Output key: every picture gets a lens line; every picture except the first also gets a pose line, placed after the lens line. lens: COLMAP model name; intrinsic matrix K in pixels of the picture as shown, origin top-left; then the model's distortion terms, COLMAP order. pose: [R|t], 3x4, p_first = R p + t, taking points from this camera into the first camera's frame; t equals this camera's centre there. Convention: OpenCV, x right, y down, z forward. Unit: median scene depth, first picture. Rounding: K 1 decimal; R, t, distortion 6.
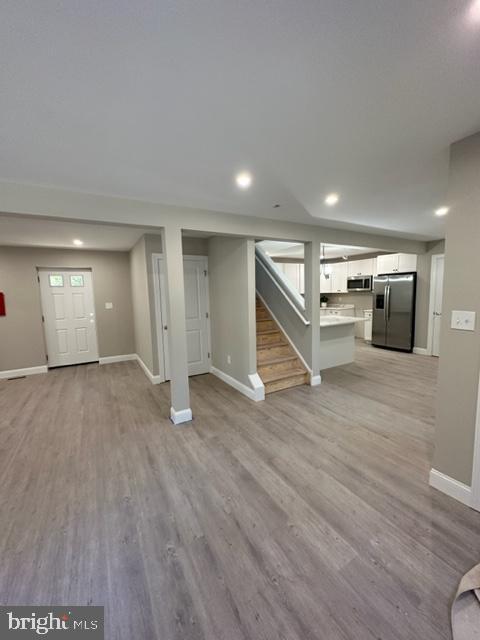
lens RADIAL K [[254.4, 0, 238.6], [0, 254.4, 319.0], [0, 0, 1]] dist [-0.000016, -0.000050]
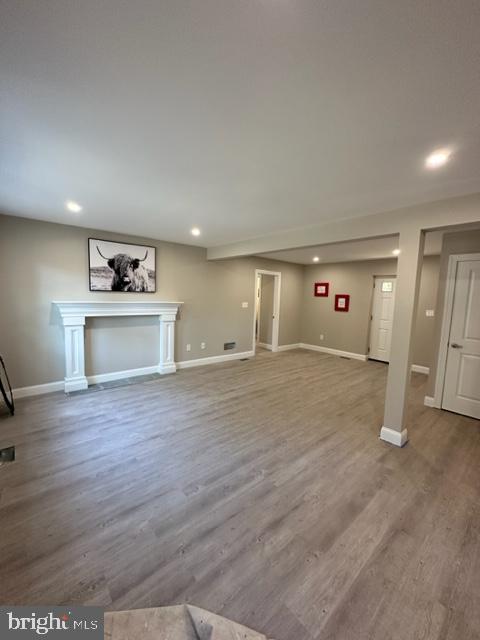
lens RADIAL K [[254.4, 0, 238.6], [0, 254.4, 319.0], [0, 0, 1]] dist [-0.000016, -0.000050]
pose [[0.194848, 0.128082, -0.972435, 0.540381], [-0.146760, 0.984083, 0.100210, -0.043300], [0.969792, 0.123188, 0.210544, 0.249933]]
